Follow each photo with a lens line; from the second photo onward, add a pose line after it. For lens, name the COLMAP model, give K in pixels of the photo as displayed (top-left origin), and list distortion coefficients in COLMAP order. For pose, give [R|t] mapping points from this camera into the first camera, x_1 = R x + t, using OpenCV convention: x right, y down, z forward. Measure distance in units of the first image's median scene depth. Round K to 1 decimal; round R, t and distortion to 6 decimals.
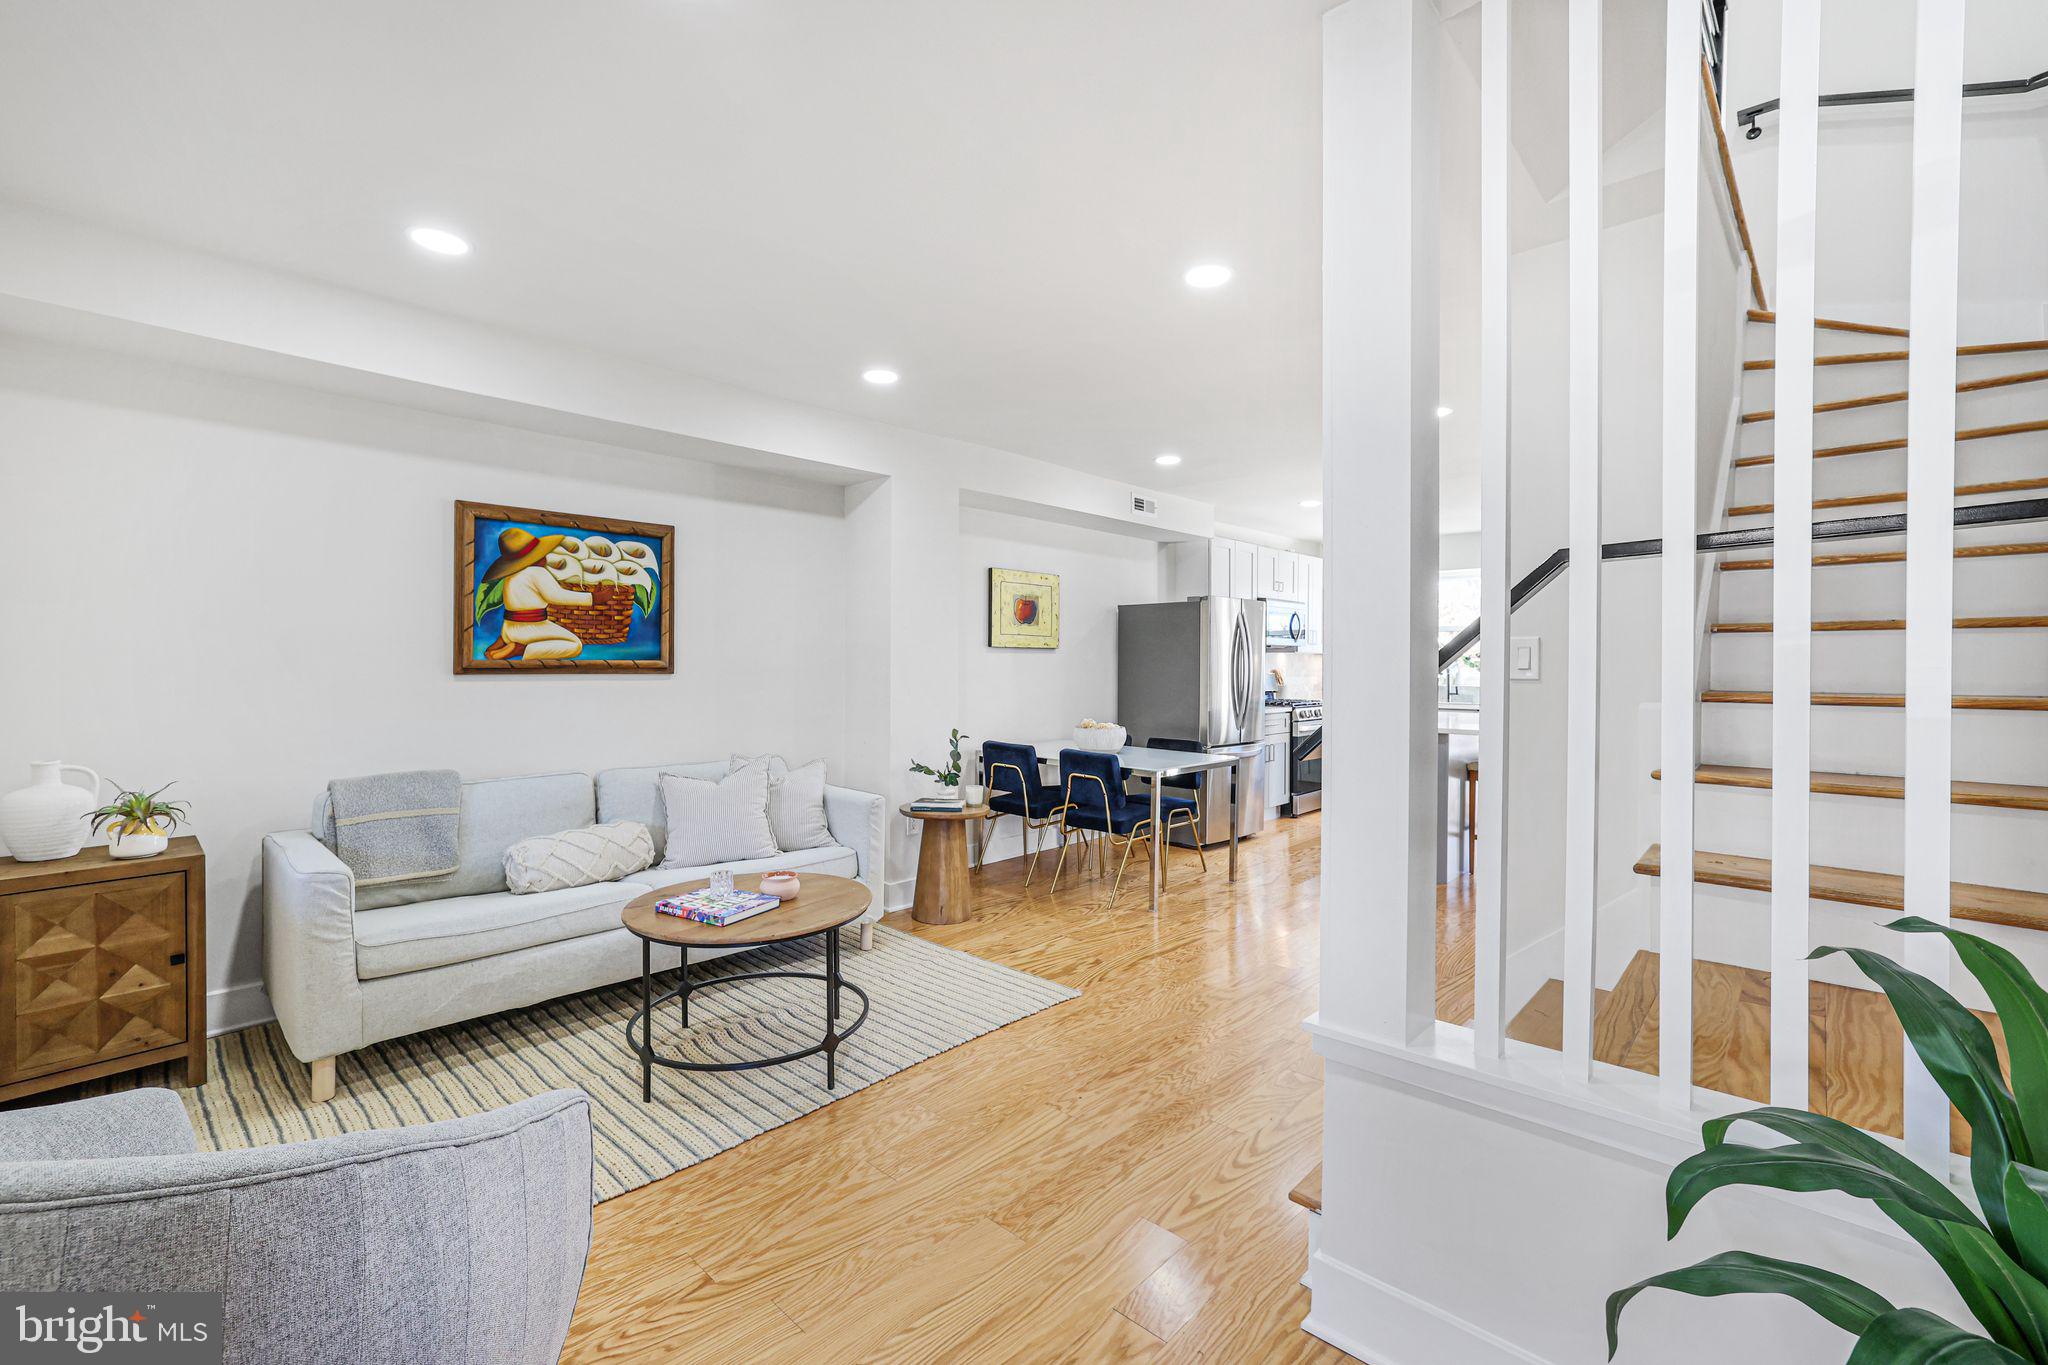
lens RADIAL K [[865.2, 0, 1021.0], [0, 865.2, 668.1], [0, 0, 1]] dist [0.000485, 0.000285]
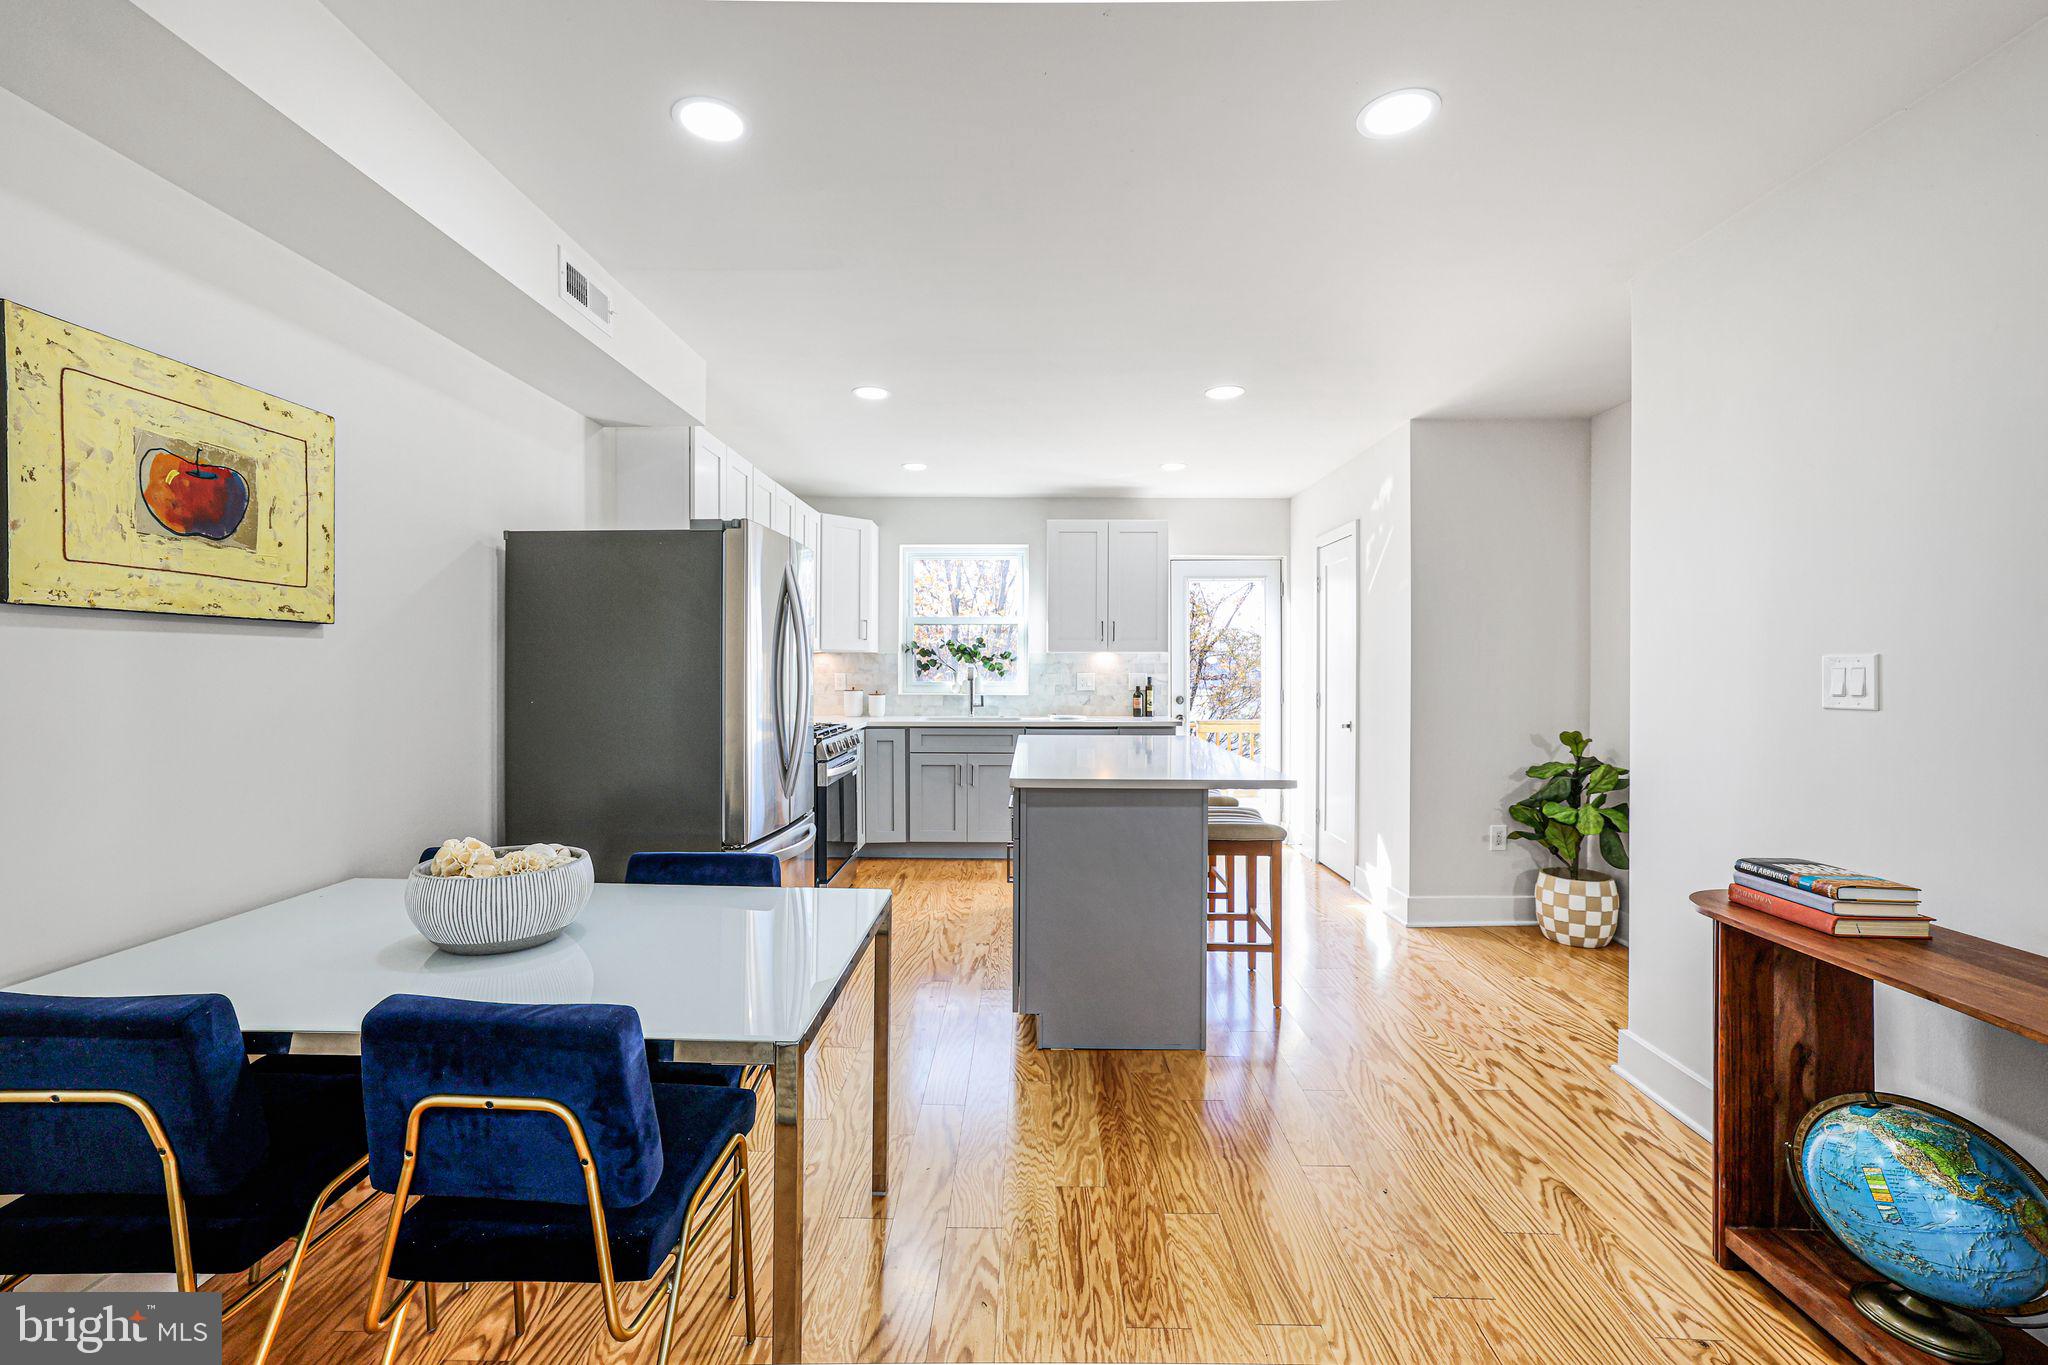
lens RADIAL K [[865.2, 0, 1021.0], [0, 865.2, 668.1], [0, 0, 1]] dist [0.000485, 0.000285]
pose [[0.739148, -0.002787, 0.673538, 0.021046], [0.005234, 0.999985, -0.001607, -0.004179], [-0.673523, 0.004713, 0.739151, 0.871709]]
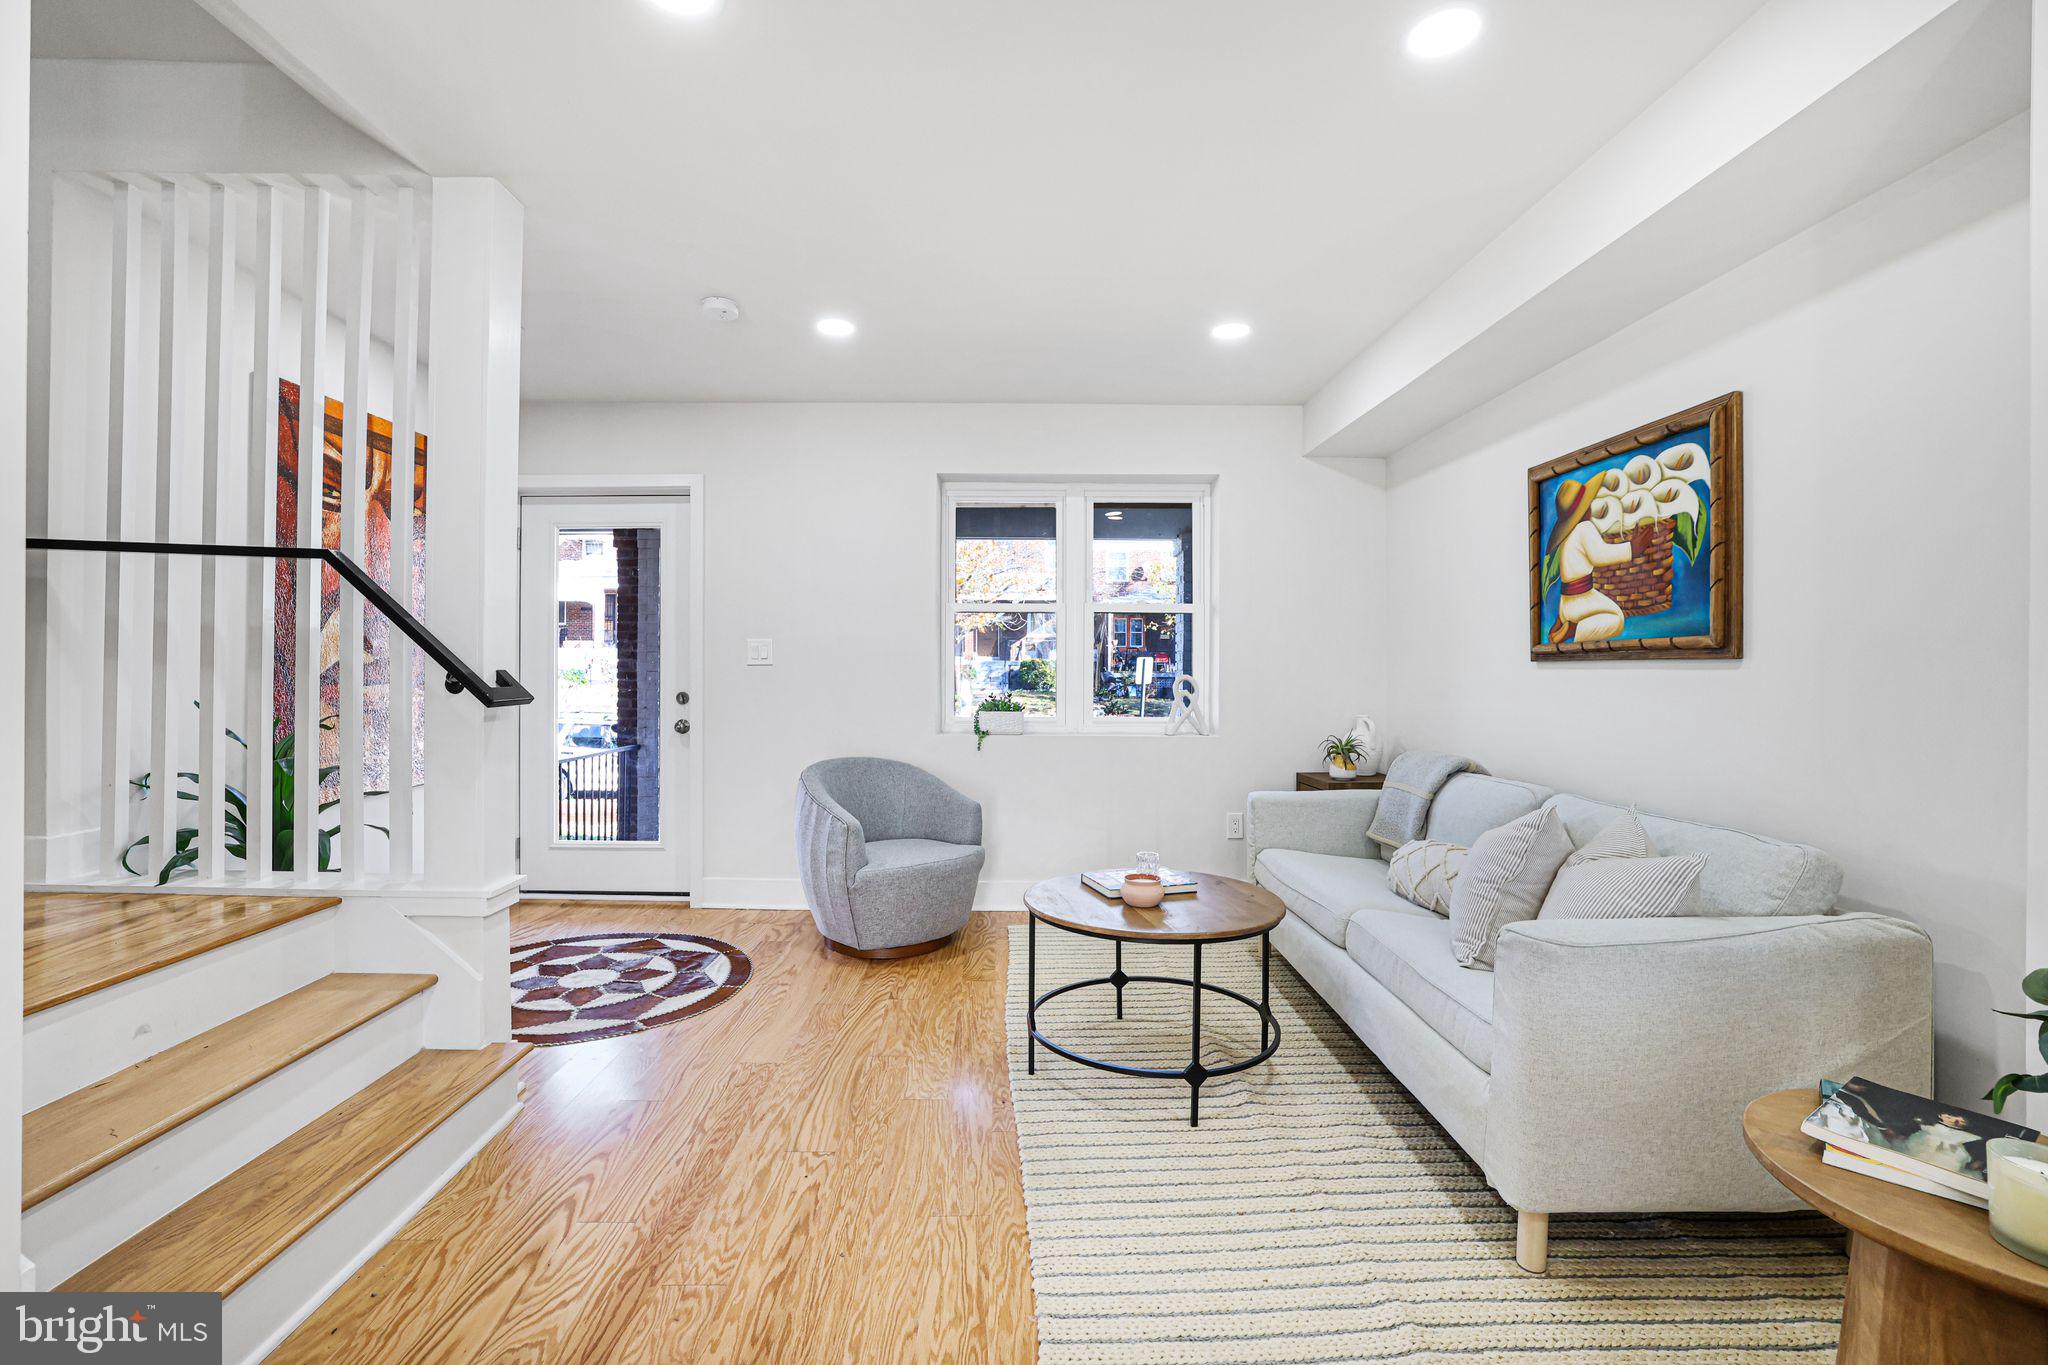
lens RADIAL K [[888.6, 0, 1024.0], [0, 888.6, 682.5], [0, 0, 1]] dist [-0.035708, 0.000025]
pose [[-0.712608, 0.002722, -0.701557, 0.325793], [-0.010506, 0.999839, 0.014551, 0.019372], [0.701484, 0.017739, -0.712464, 1.134716]]
